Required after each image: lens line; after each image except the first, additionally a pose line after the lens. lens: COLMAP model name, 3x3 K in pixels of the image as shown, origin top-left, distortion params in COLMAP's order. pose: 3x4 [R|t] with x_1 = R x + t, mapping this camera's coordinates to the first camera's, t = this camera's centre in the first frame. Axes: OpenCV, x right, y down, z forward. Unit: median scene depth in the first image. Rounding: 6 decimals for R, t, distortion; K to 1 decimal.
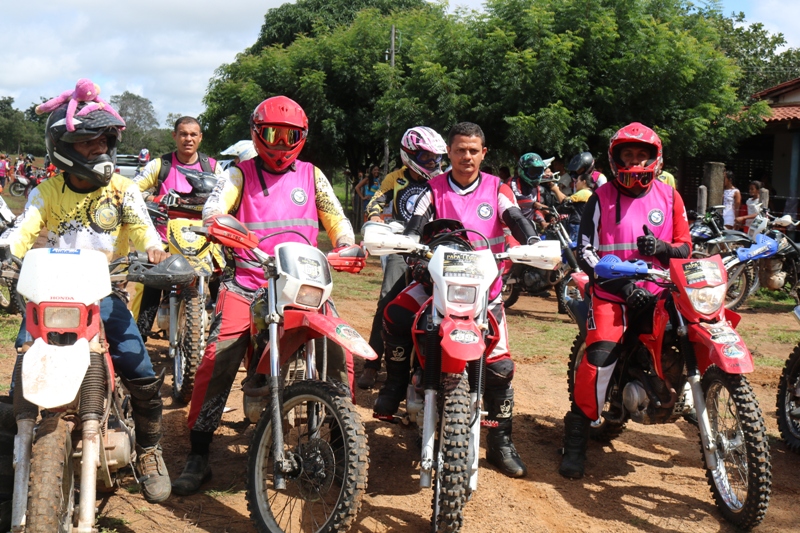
lens RADIAL K [[1090.8, 0, 396.6], [0, 1090.8, 271.9], [0, 0, 1]] dist [-0.051665, 0.000000]
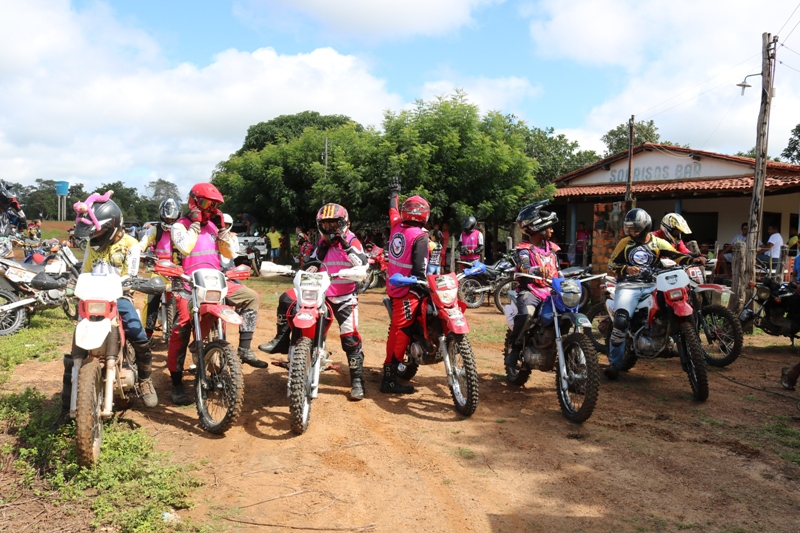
lens RADIAL K [[736.8, 0, 396.1], [0, 736.8, 265.7], [0, 0, 1]] dist [-0.120325, 0.025639]
pose [[0.997482, -0.014765, 0.069361, 0.030300], [0.017750, 0.998934, -0.042615, 0.006683], [-0.068658, 0.043739, 0.996681, -0.072381]]
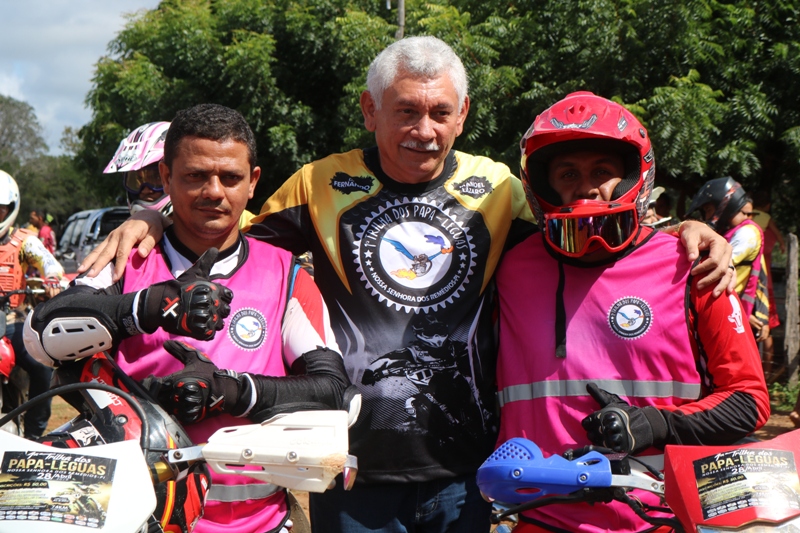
lens RADIAL K [[1989.5, 0, 401.8], [0, 1989.5, 264.4], [0, 0, 1]] dist [0.082620, 0.000000]
pose [[0.998539, -0.028446, -0.045945, 0.052981], [0.025148, 0.997171, -0.070835, -0.007589], [0.047830, 0.069576, 0.996429, 0.086201]]
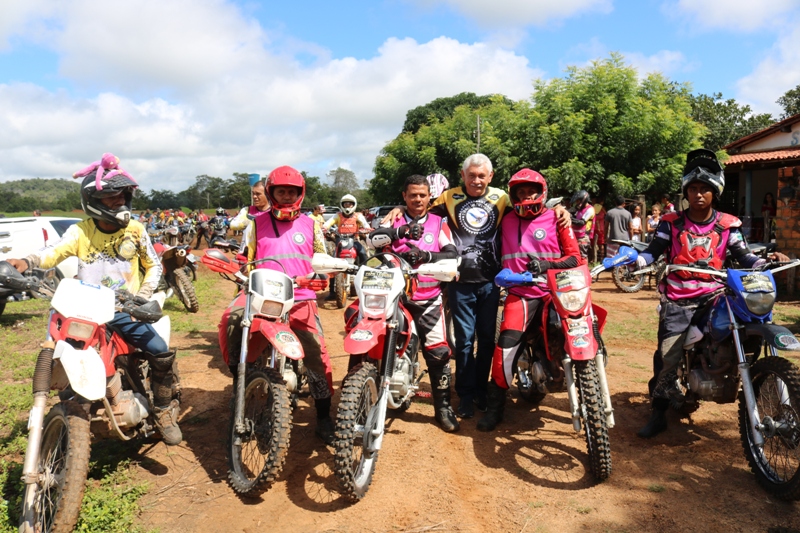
lens RADIAL K [[687.6, 0, 384.9], [0, 687.6, 270.4], [0, 0, 1]] dist [-0.146336, 0.108089]
pose [[0.981920, -0.031908, -0.186588, 0.058040], [0.030684, 0.999485, -0.009446, -0.002488], [0.186793, 0.003550, 0.982393, 0.042819]]
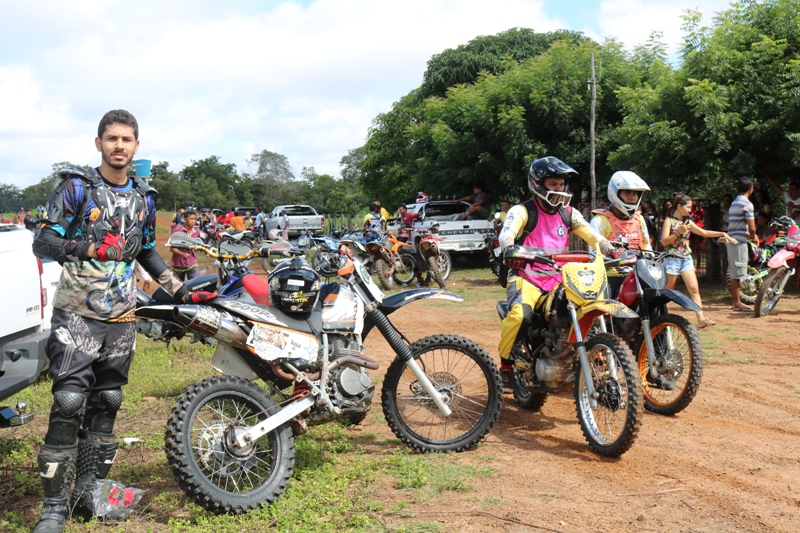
lens RADIAL K [[975.0, 0, 392.2], [0, 975.0, 261.7], [0, 0, 1]] dist [-0.050348, 0.000000]
pose [[0.992316, -0.055044, -0.110813, -0.135600], [0.050722, 0.997852, -0.041459, -0.021766], [0.112857, 0.035520, 0.992976, 0.183548]]
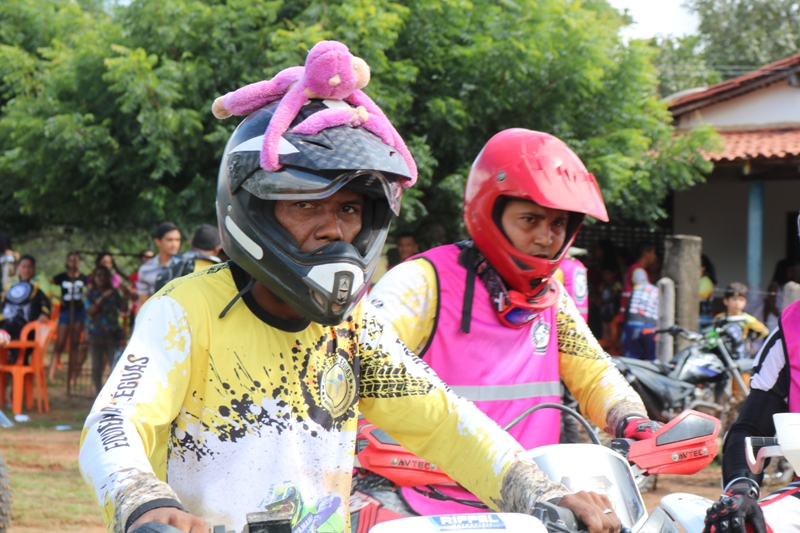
lens RADIAL K [[1989.5, 0, 405.6], [0, 1989.5, 269.1], [0, 0, 1]] dist [0.082620, 0.000000]
pose [[0.959977, -0.010879, 0.279868, -0.106541], [0.033680, 0.996478, -0.076793, -0.009709], [-0.278047, 0.083145, 0.956962, 0.062977]]
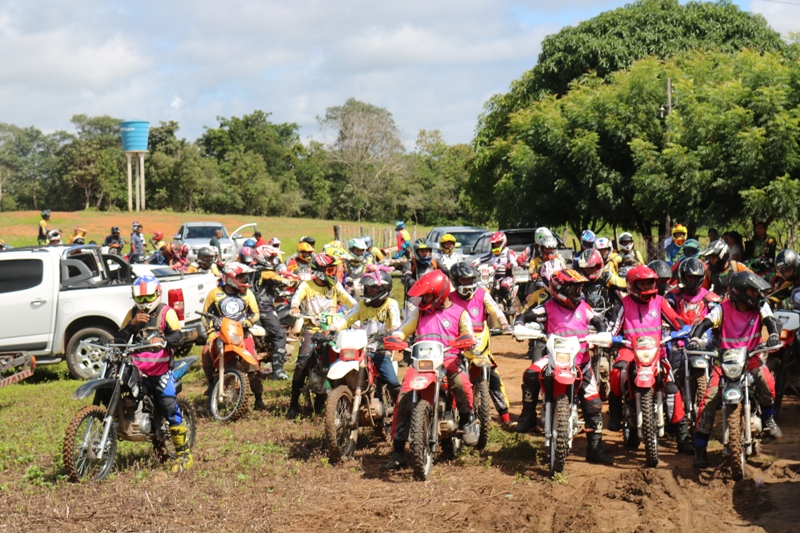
lens RADIAL K [[1989.5, 0, 401.1], [0, 1989.5, 265.1], [0, 0, 1]] dist [0.082620, 0.000000]
pose [[0.975346, -0.050967, -0.214714, 0.187744], [0.037371, 0.997058, -0.066918, 0.051788], [0.217493, 0.057244, 0.974382, -0.989852]]
